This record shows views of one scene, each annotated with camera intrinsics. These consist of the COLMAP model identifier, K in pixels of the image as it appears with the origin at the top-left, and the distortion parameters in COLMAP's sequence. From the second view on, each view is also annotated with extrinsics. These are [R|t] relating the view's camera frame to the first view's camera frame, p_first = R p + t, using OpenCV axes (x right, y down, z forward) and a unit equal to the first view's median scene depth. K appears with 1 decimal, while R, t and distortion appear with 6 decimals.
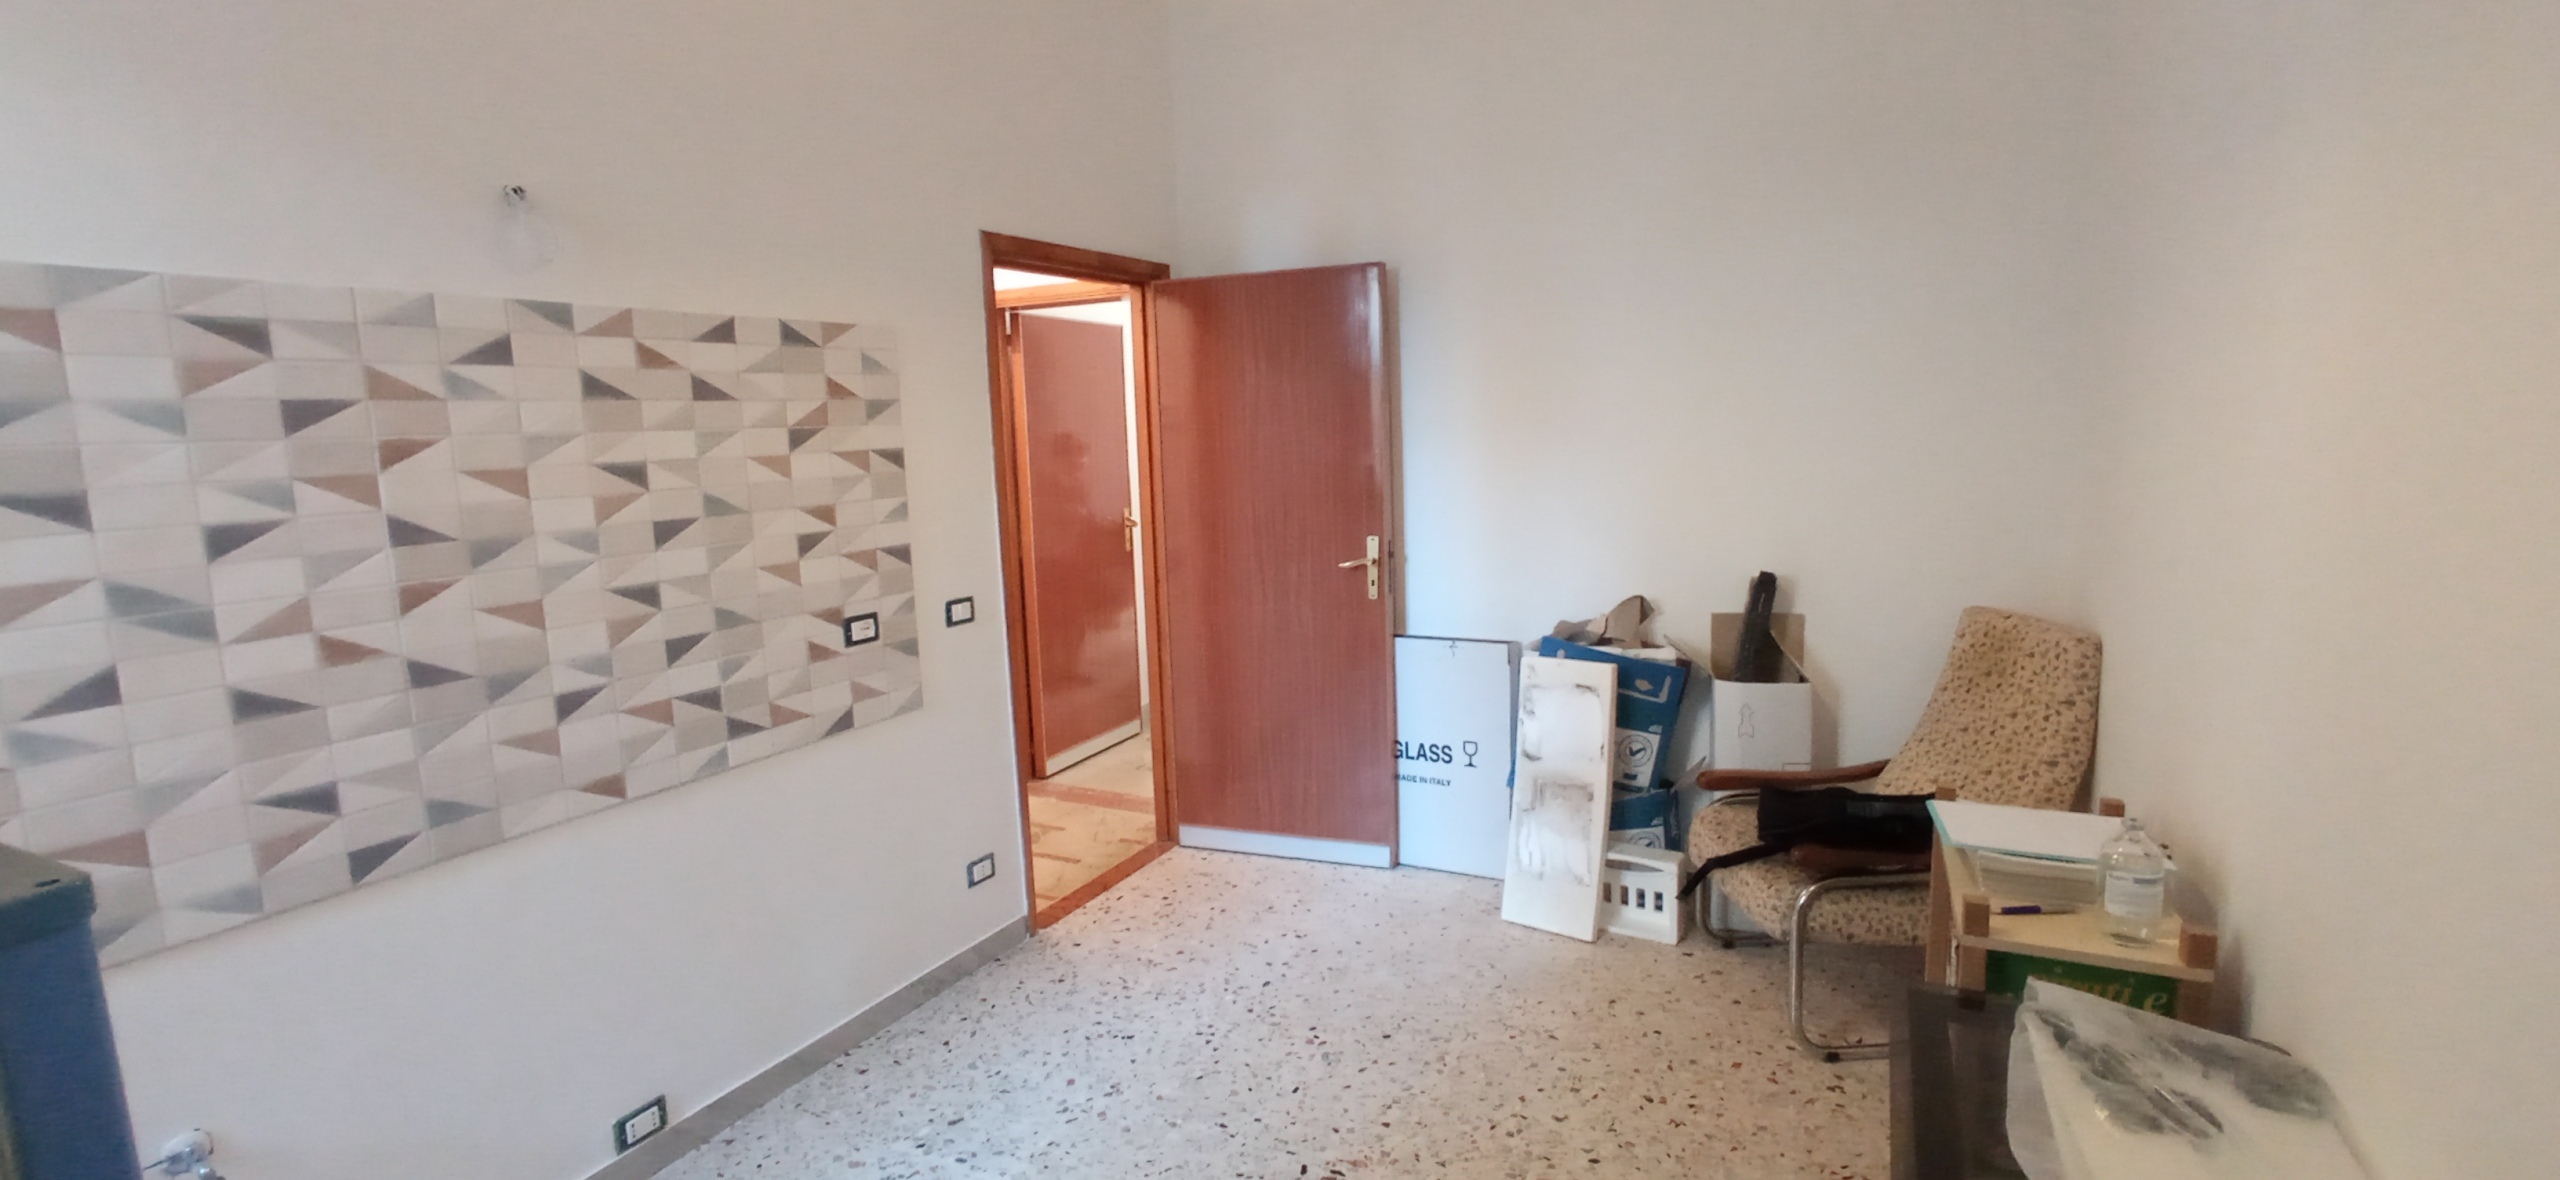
lens RADIAL K [[1146.0, 0, 1283.5], [0, 1146.0, 584.5], [0, 0, 1]] dist [0.001514, 0.000863]
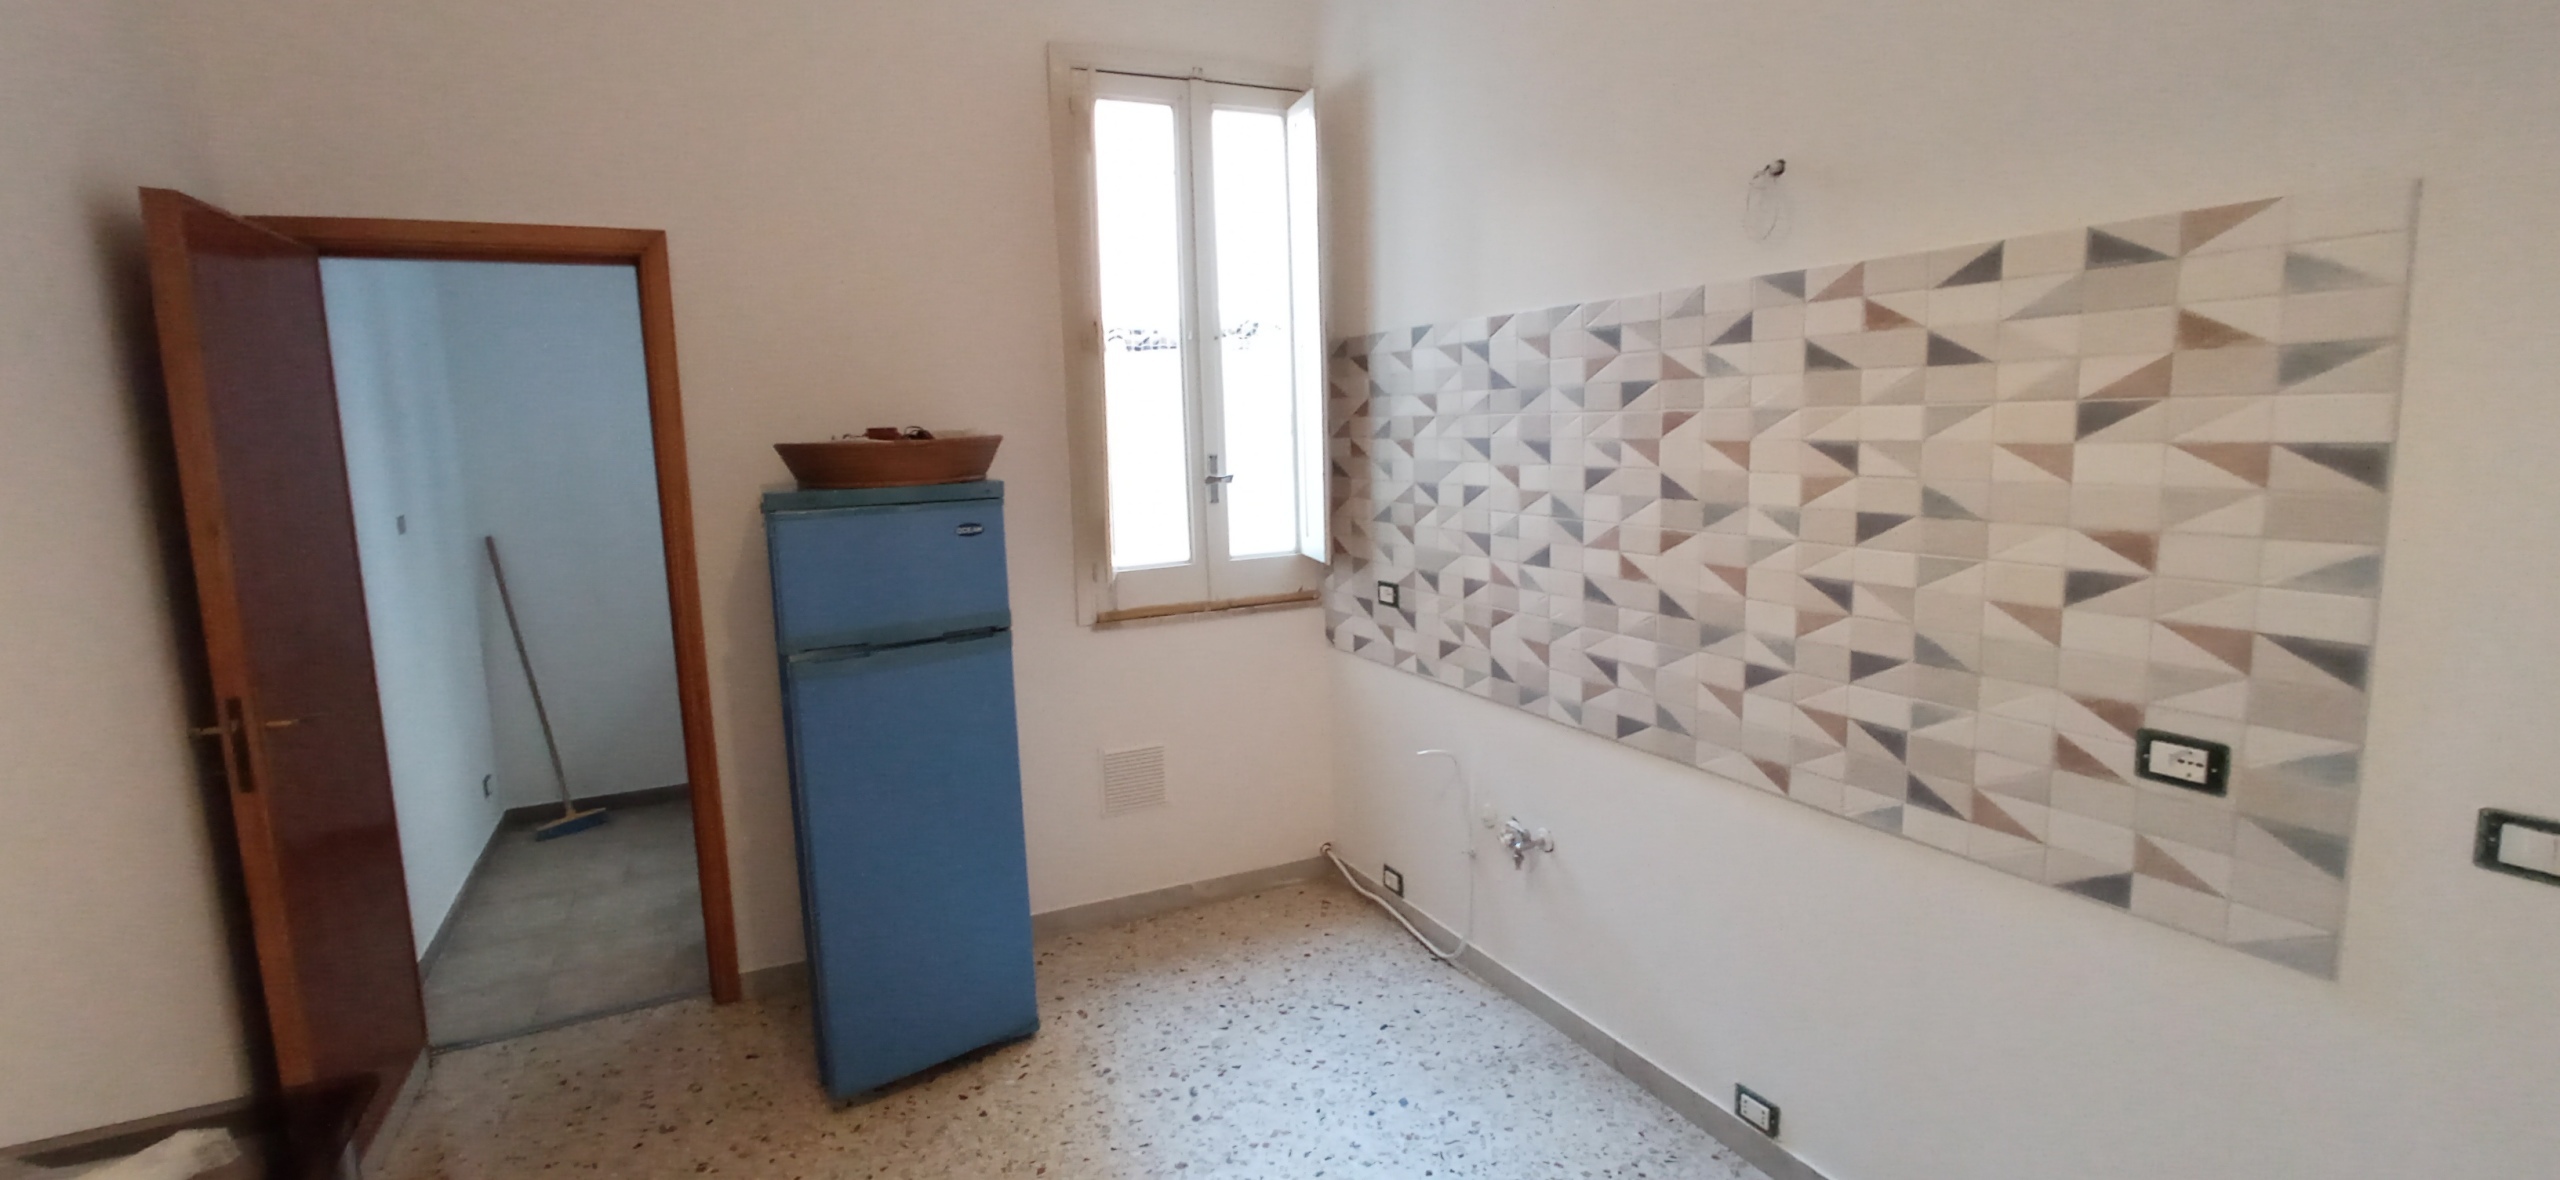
lens RADIAL K [[1146.0, 0, 1280.1], [0, 1146.0, 594.3], [0, 0, 1]] dist [0.001514, 0.000863]
pose [[-0.585214, 0.167302, -0.793432, 0.387780], [-0.073486, 0.963516, 0.257366, -0.182380], [0.807542, 0.208921, -0.551568, 1.125816]]
